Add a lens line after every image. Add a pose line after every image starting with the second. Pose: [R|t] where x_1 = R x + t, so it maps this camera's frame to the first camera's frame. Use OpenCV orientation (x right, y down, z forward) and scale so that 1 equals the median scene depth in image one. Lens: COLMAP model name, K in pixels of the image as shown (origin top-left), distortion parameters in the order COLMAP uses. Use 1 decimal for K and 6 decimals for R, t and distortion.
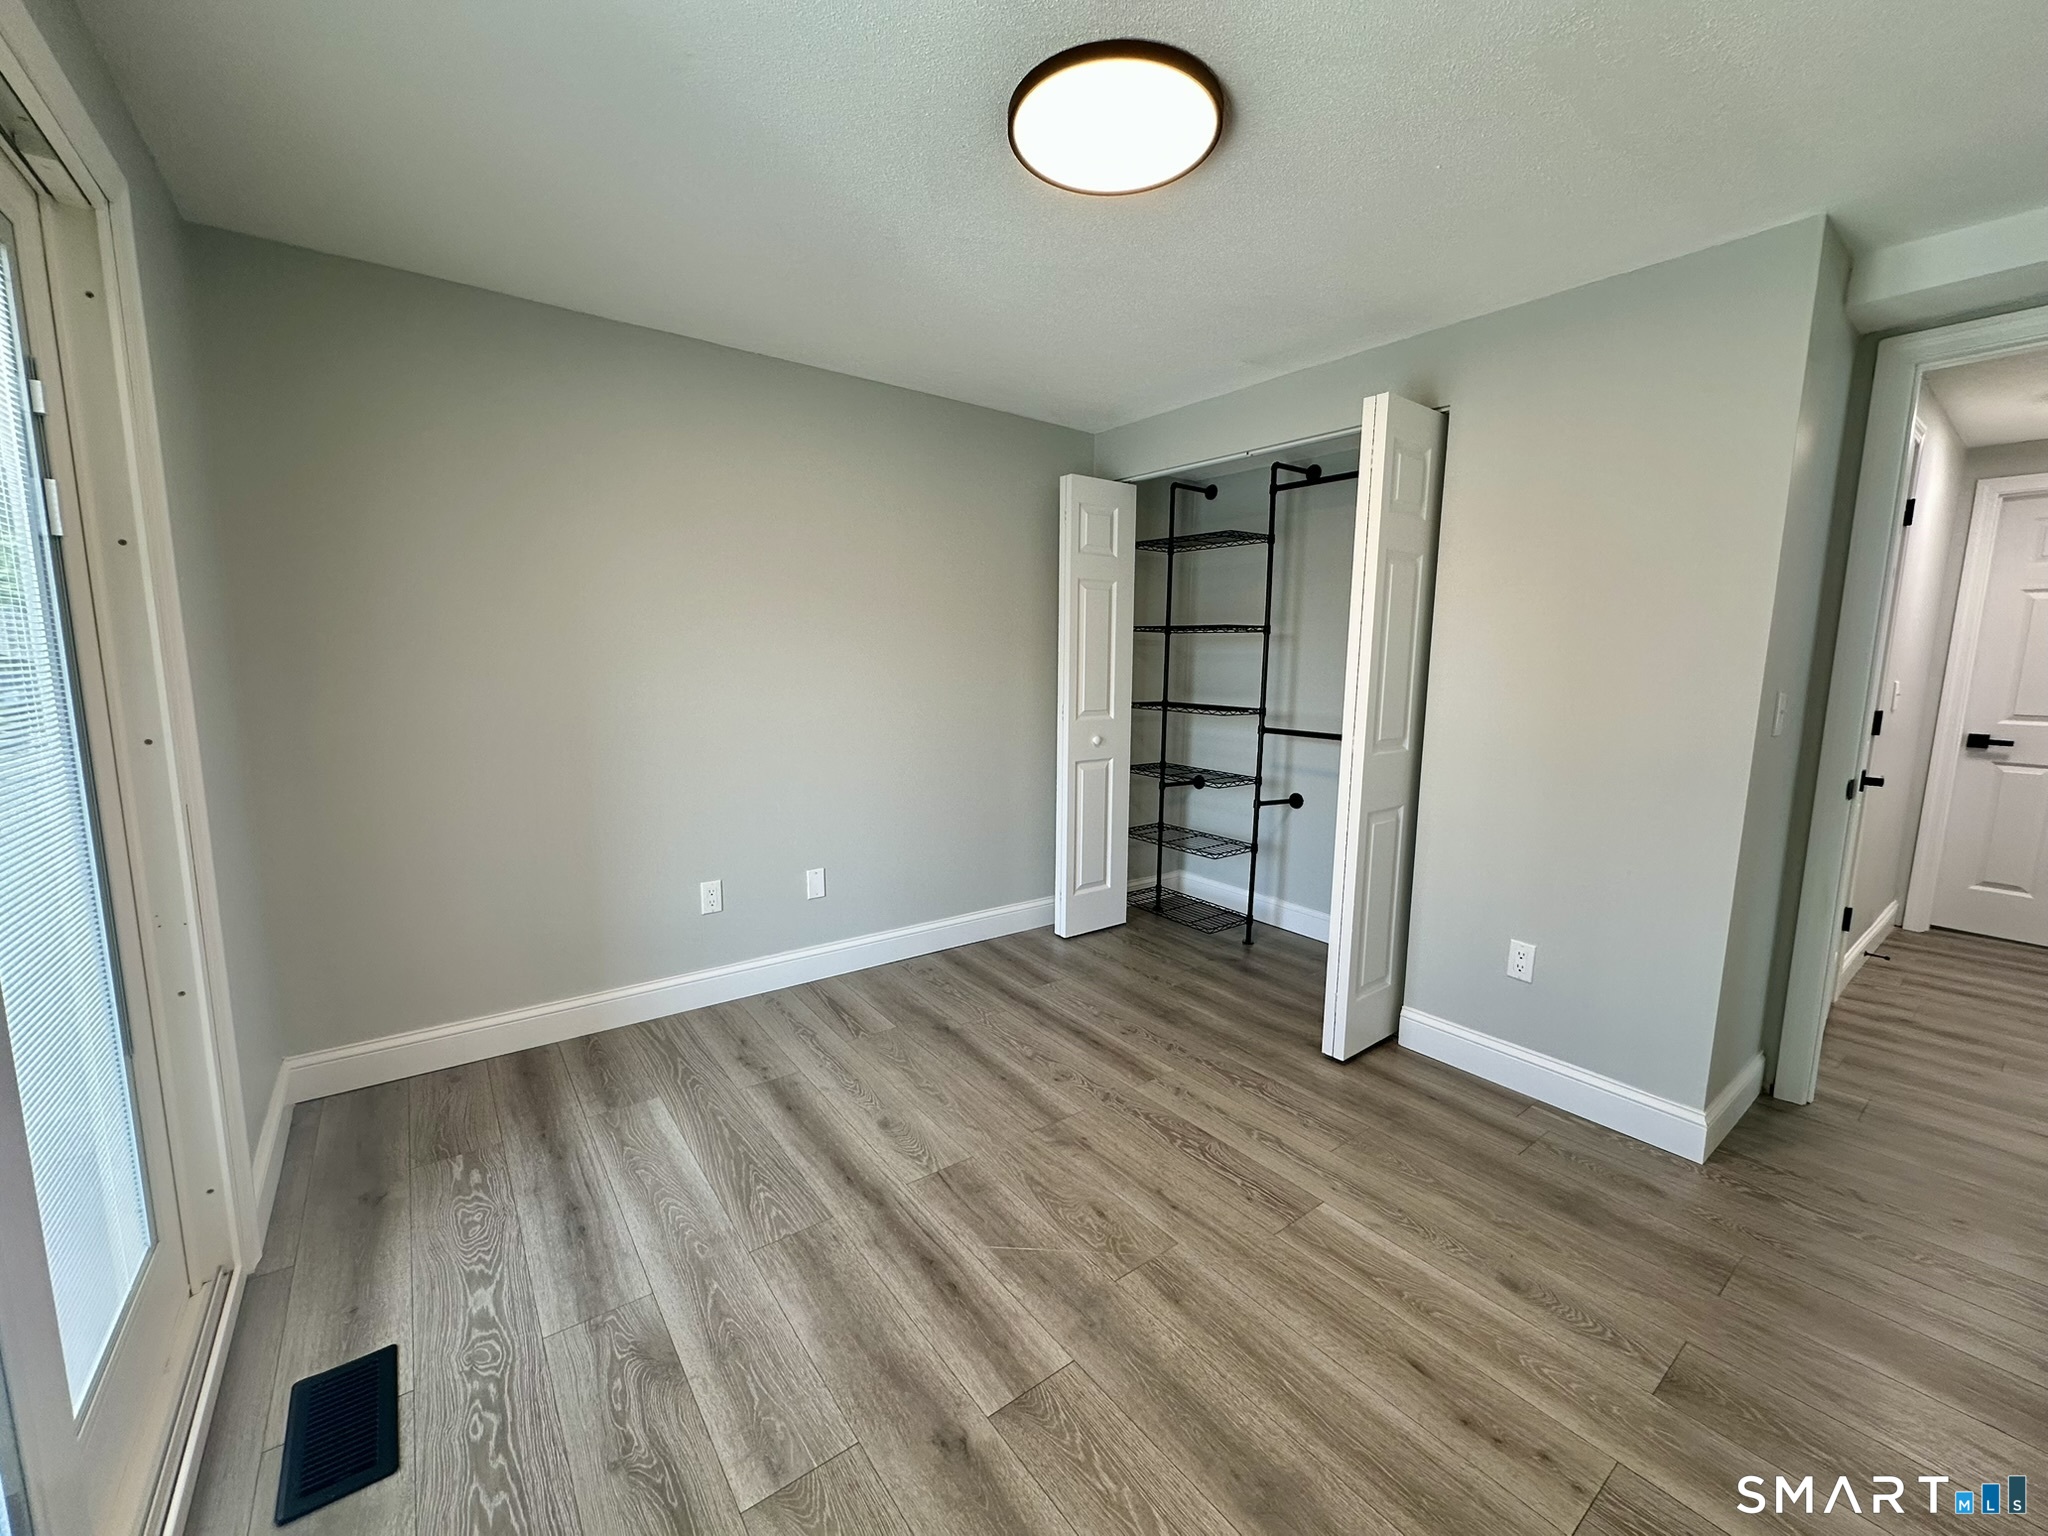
lens RADIAL K [[814.0, 0, 1025.3], [0, 814.0, 775.6], [0, 0, 1]] dist [-0.000857, 0.000284]
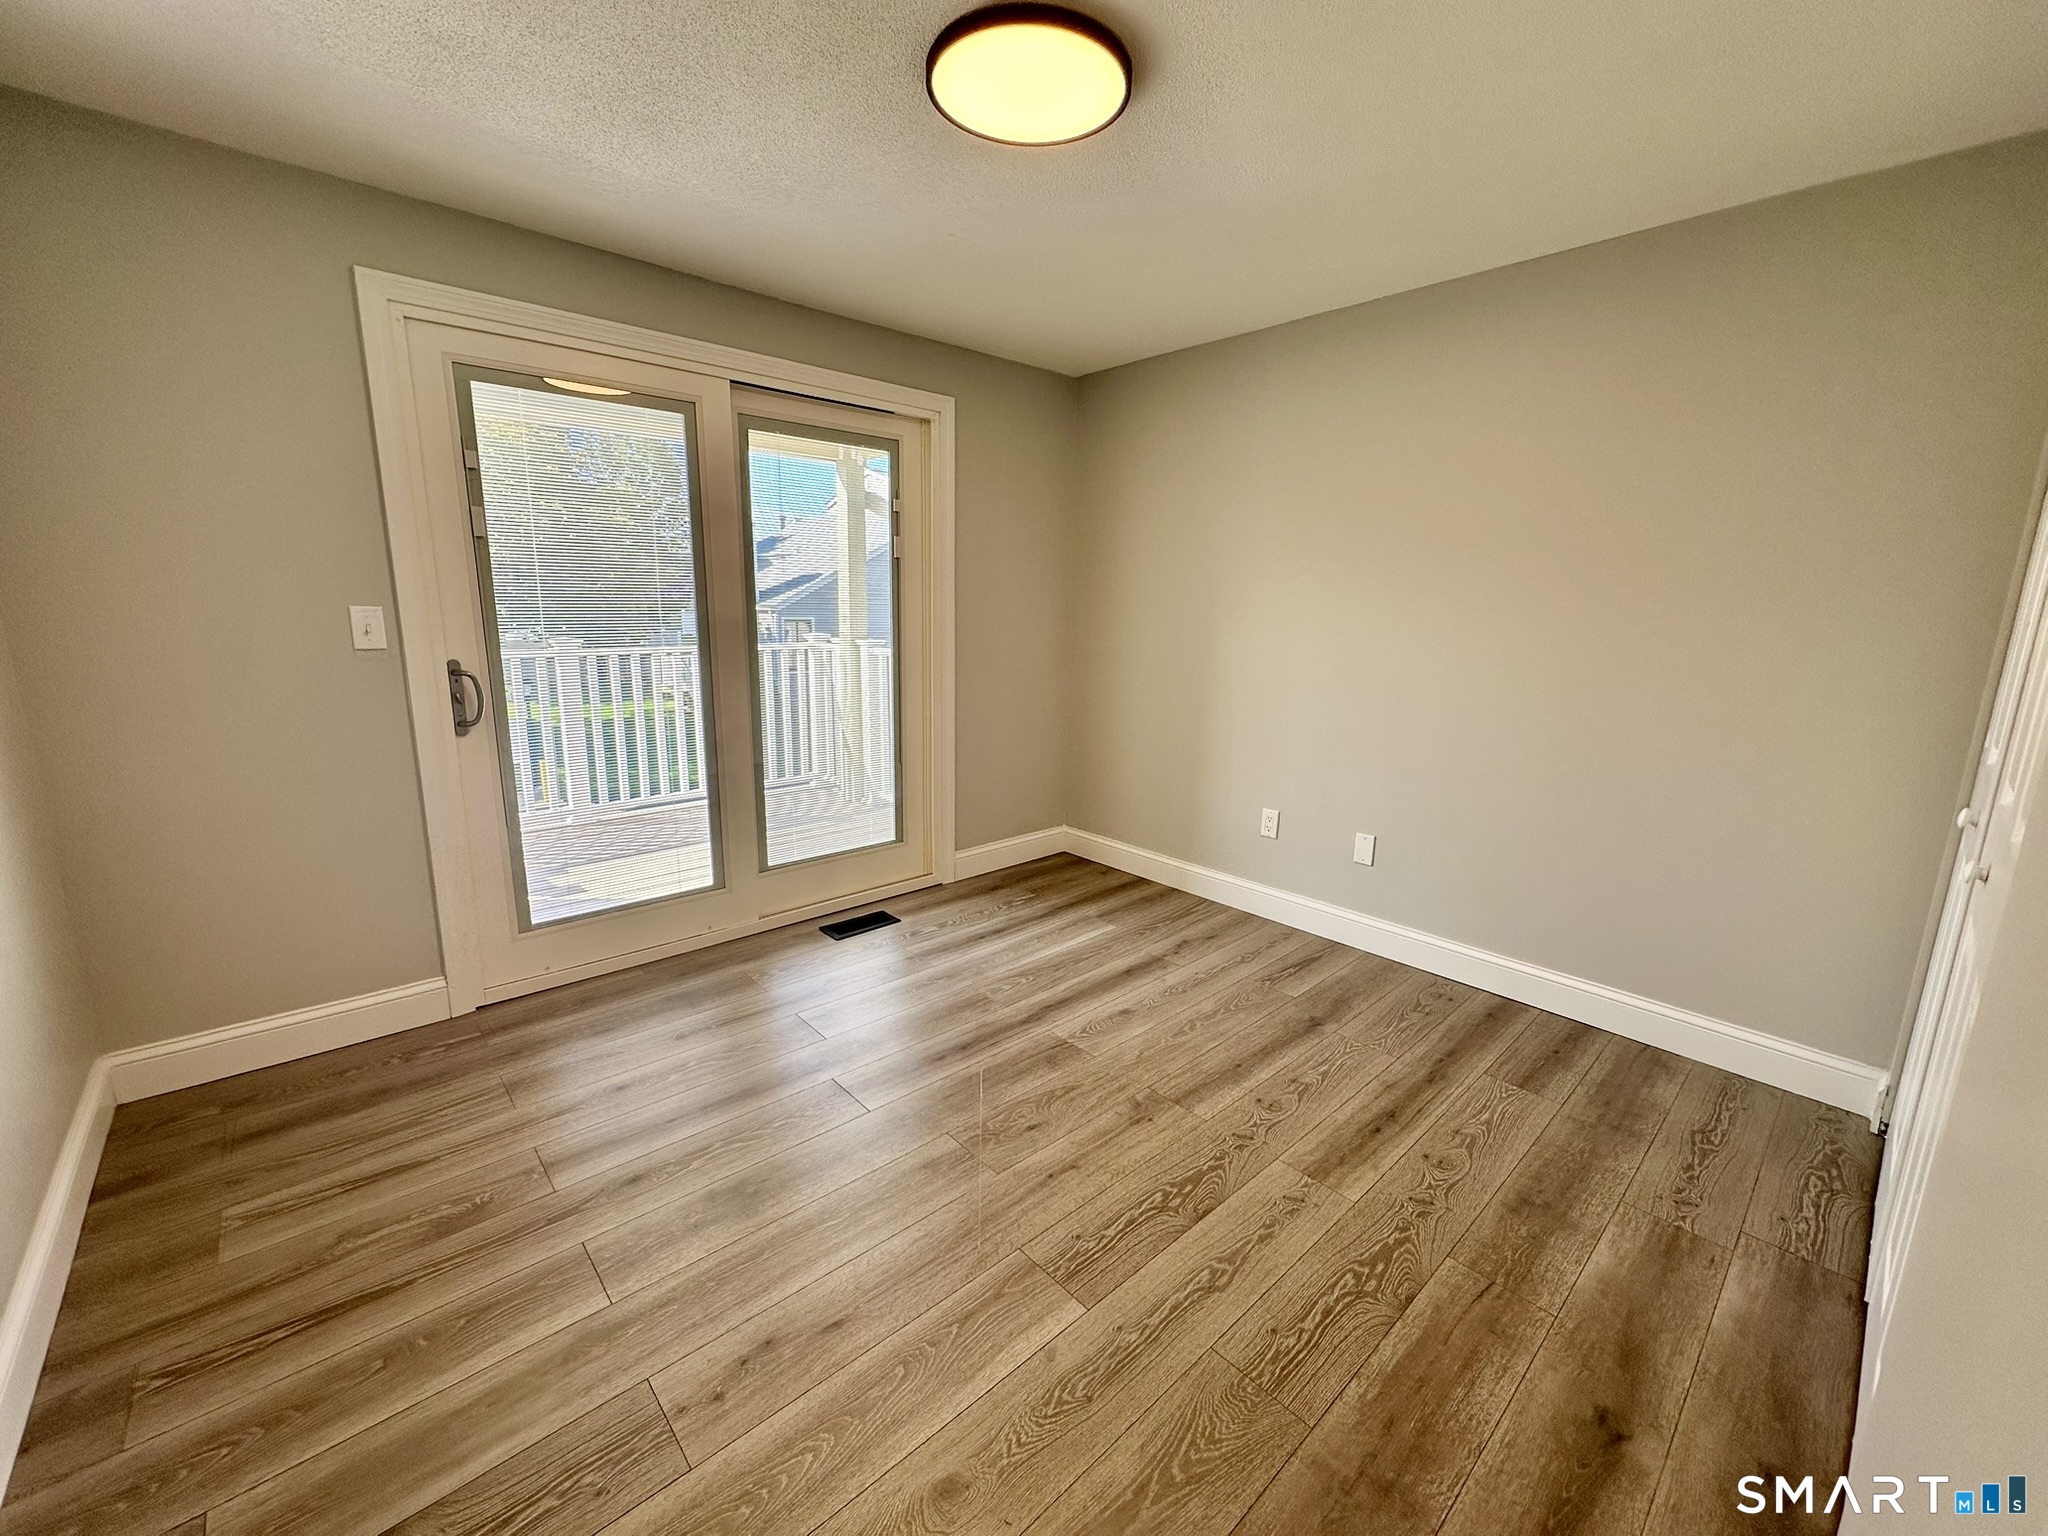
lens RADIAL K [[827.4, 0, 1024.0], [0, 827.4, 768.0], [0, 0, 1]] dist [-0.003811, -0.000254]
pose [[0.081272, 0.184743, -0.979421, 0.881623], [-0.159753, 0.972381, 0.170159, -0.082803], [0.983806, 0.142637, 0.108540, 0.668761]]
